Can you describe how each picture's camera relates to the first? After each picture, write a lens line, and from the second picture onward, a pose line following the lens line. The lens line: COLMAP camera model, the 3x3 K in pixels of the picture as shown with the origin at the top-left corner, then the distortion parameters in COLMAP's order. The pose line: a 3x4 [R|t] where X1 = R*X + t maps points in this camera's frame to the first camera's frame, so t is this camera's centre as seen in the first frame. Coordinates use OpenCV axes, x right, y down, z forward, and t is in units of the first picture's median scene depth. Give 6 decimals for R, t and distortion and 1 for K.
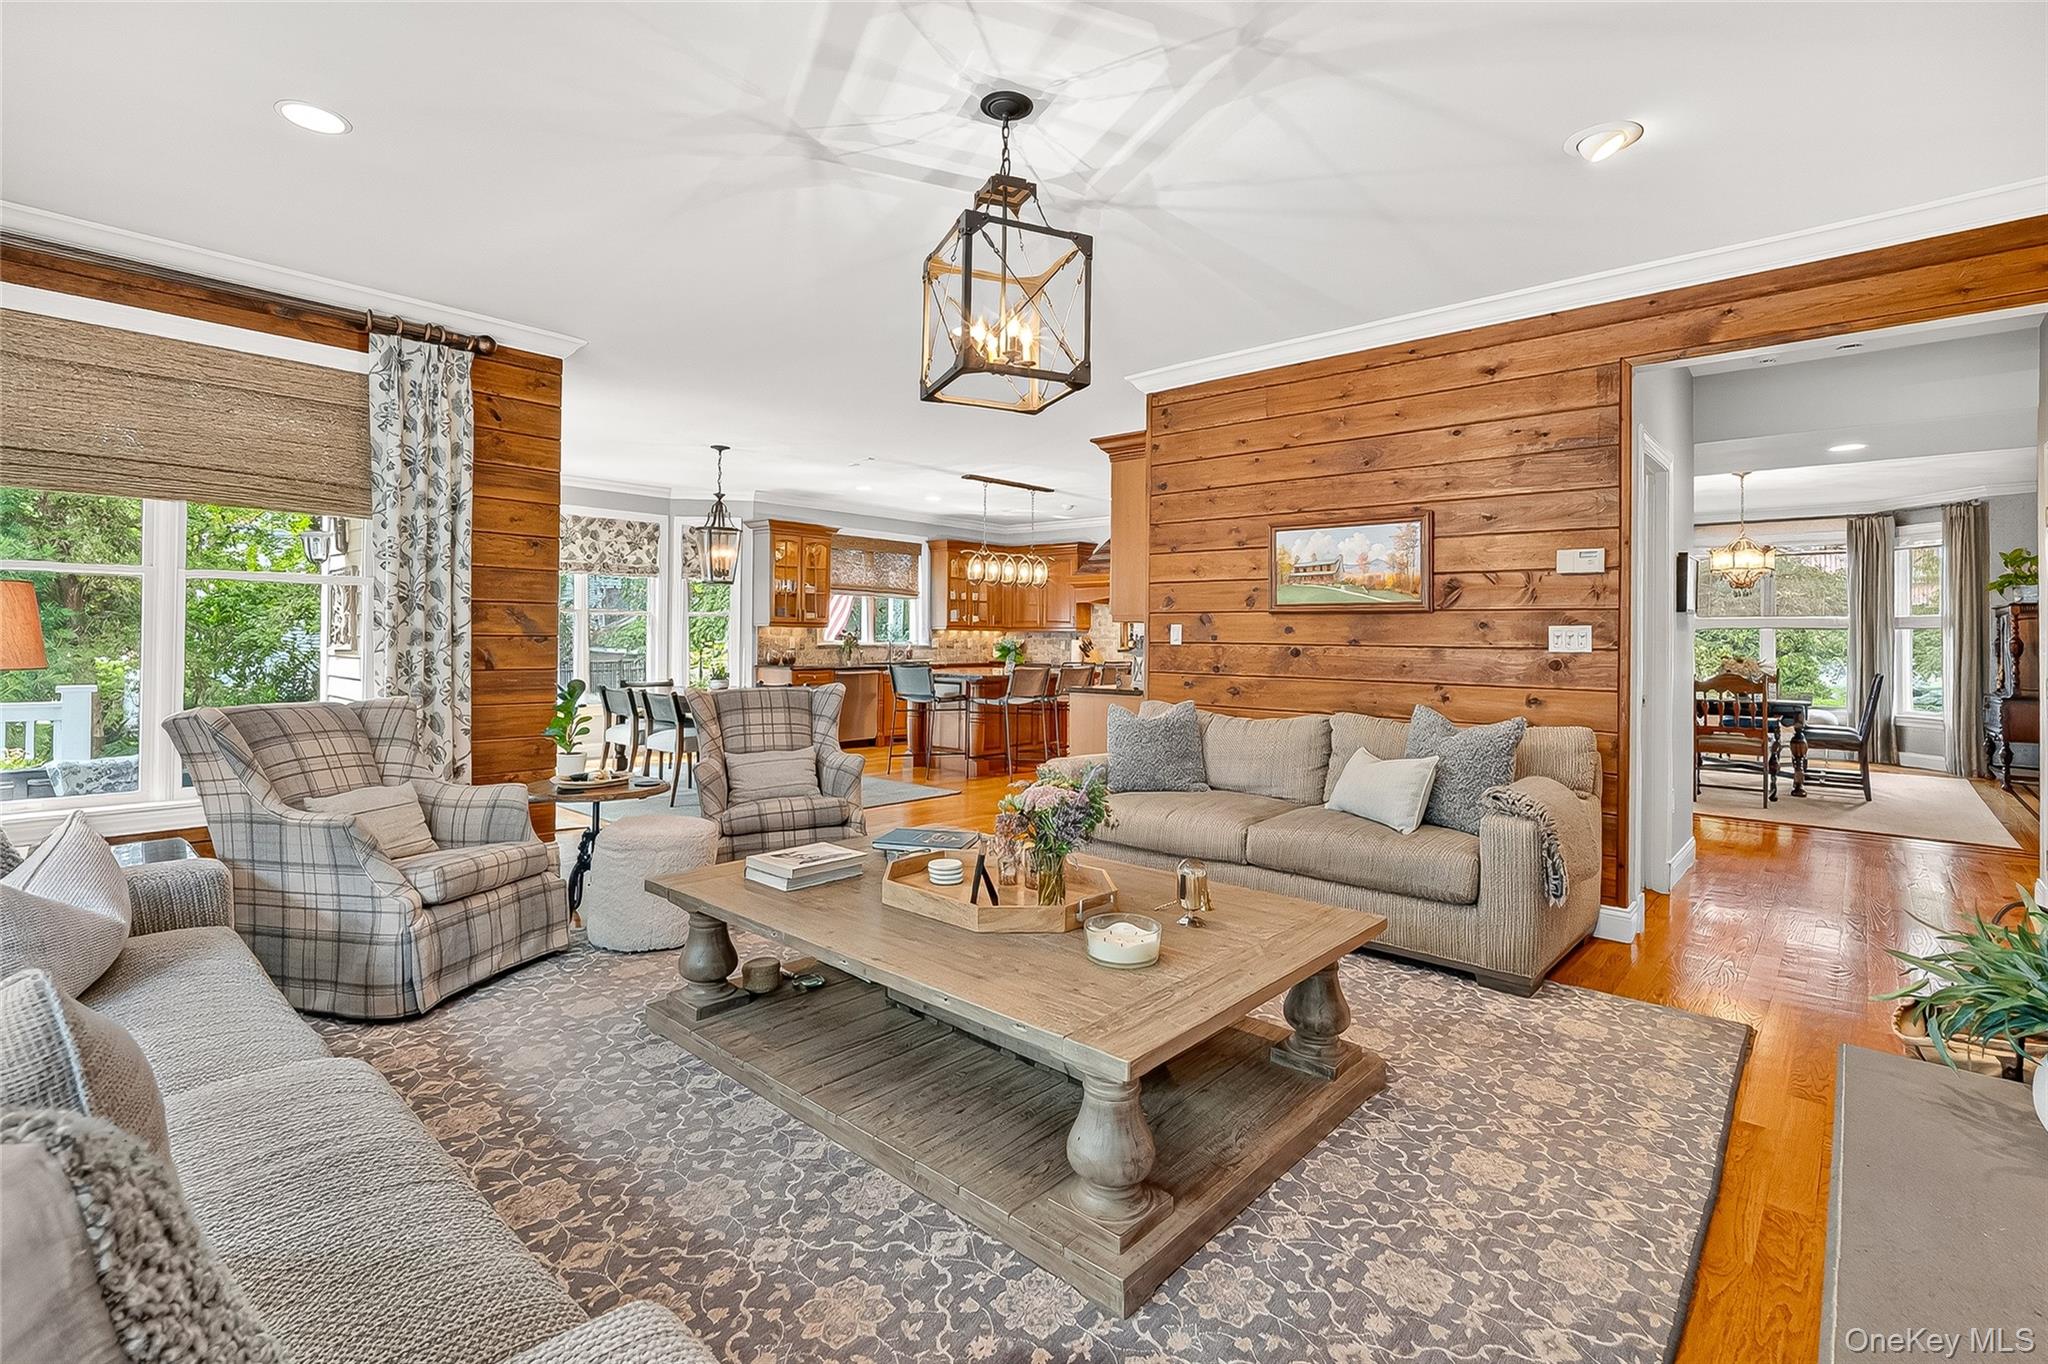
lens RADIAL K [[949.8, 0, 1027.0], [0, 949.8, 641.1], [0, 0, 1]] dist [-0.003631, 0.000101]
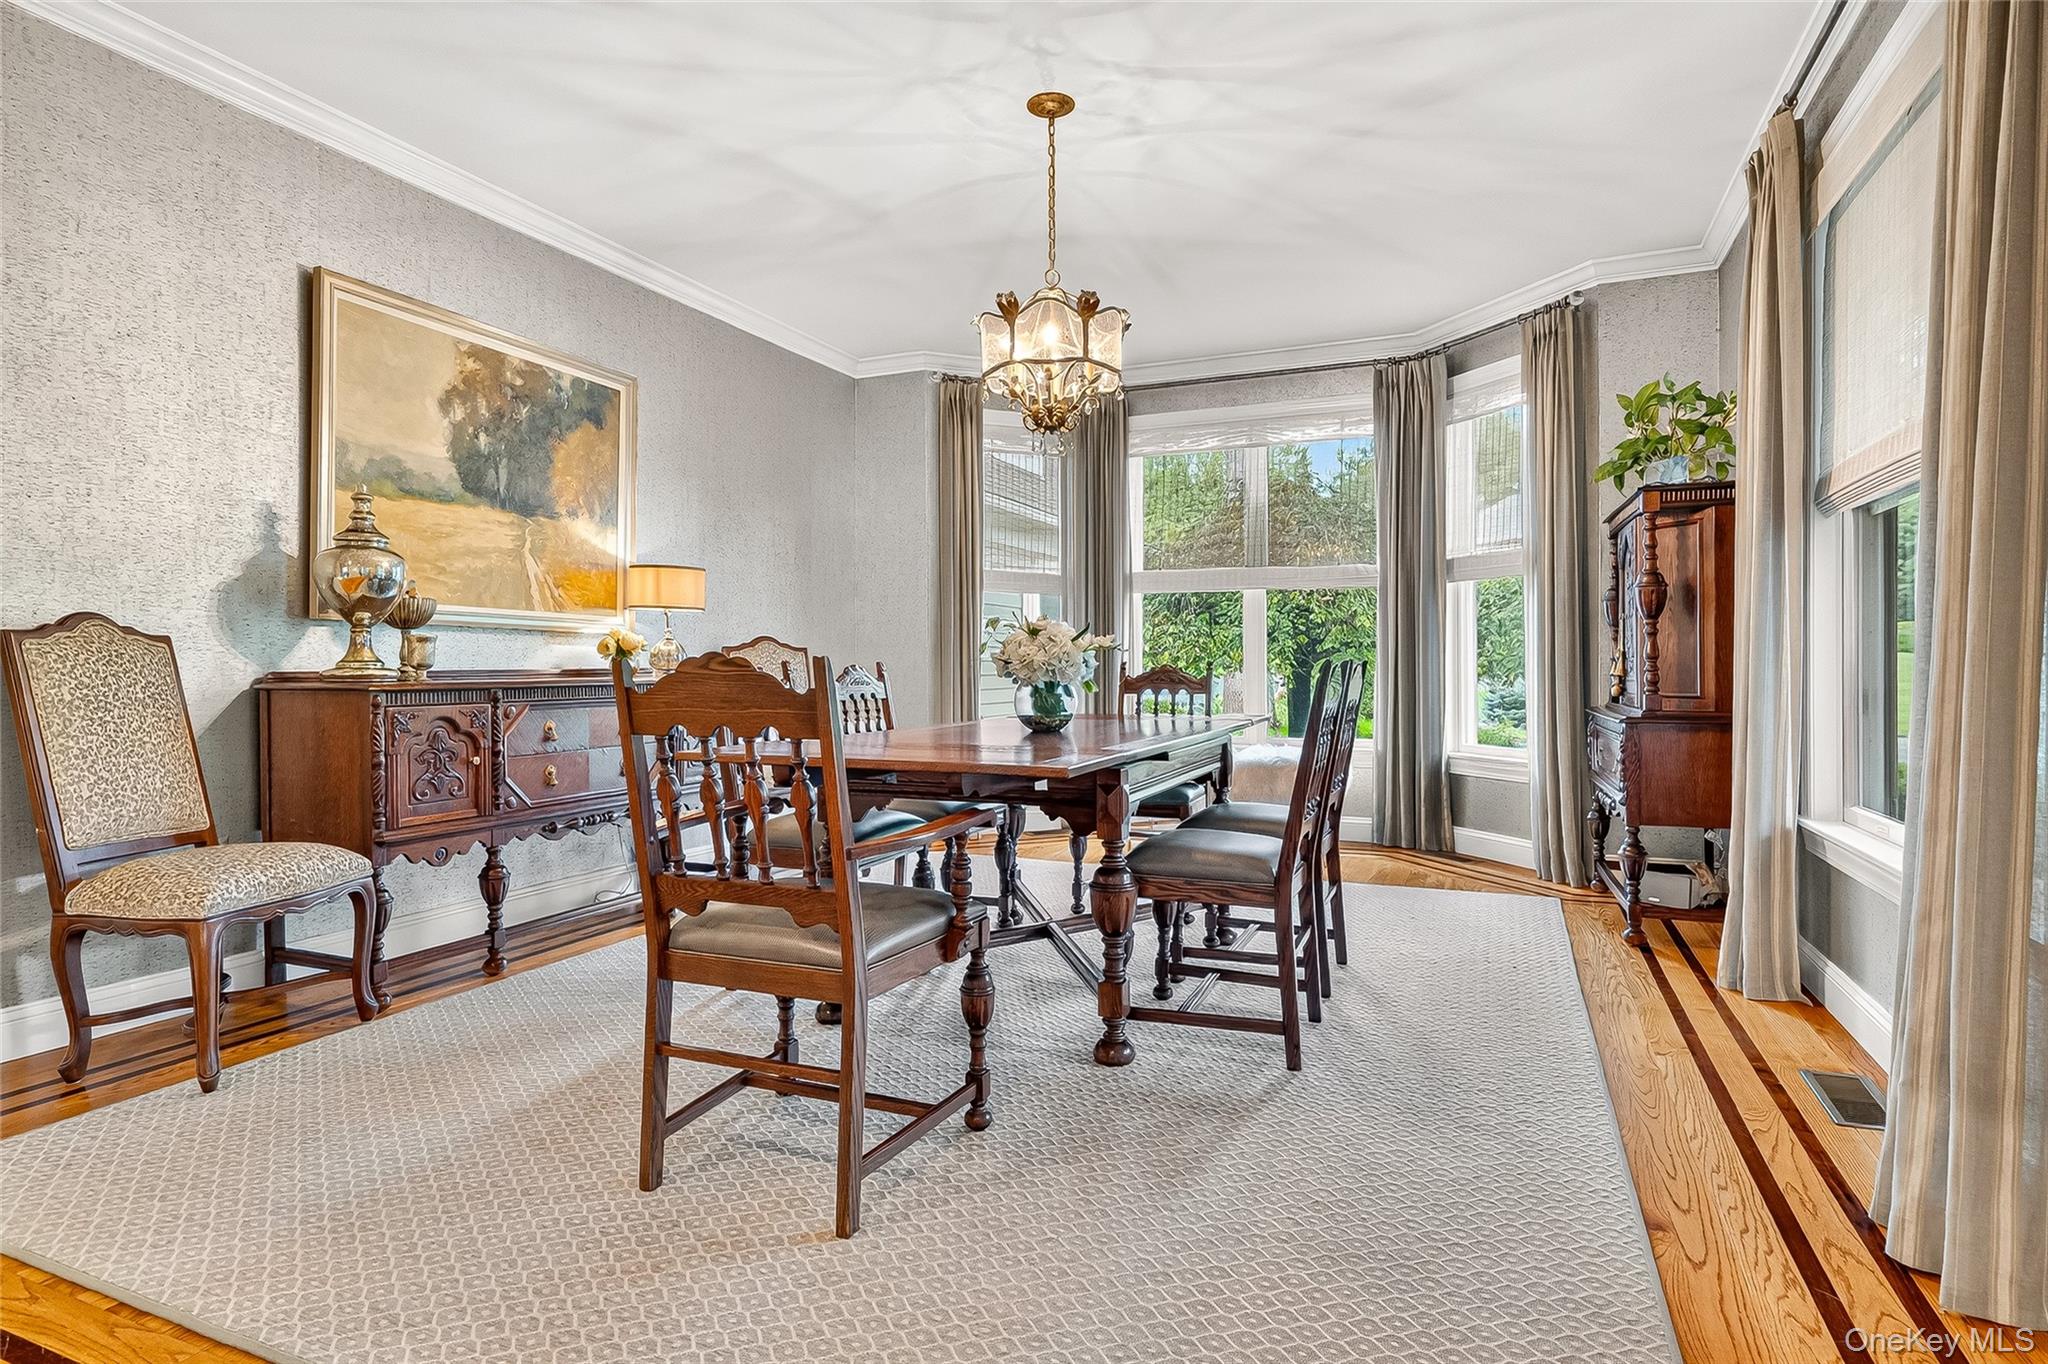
lens RADIAL K [[1065.2, 0, 1030.9], [0, 1065.2, 676.5], [0, 0, 1]] dist [0.000757, 0.000328]
pose [[0.953006, -0.017021, 0.302473, 0.600790], [0.012693, 0.999787, 0.016268, 0.029055], [-0.302686, -0.011664, 0.953019, 0.594002]]
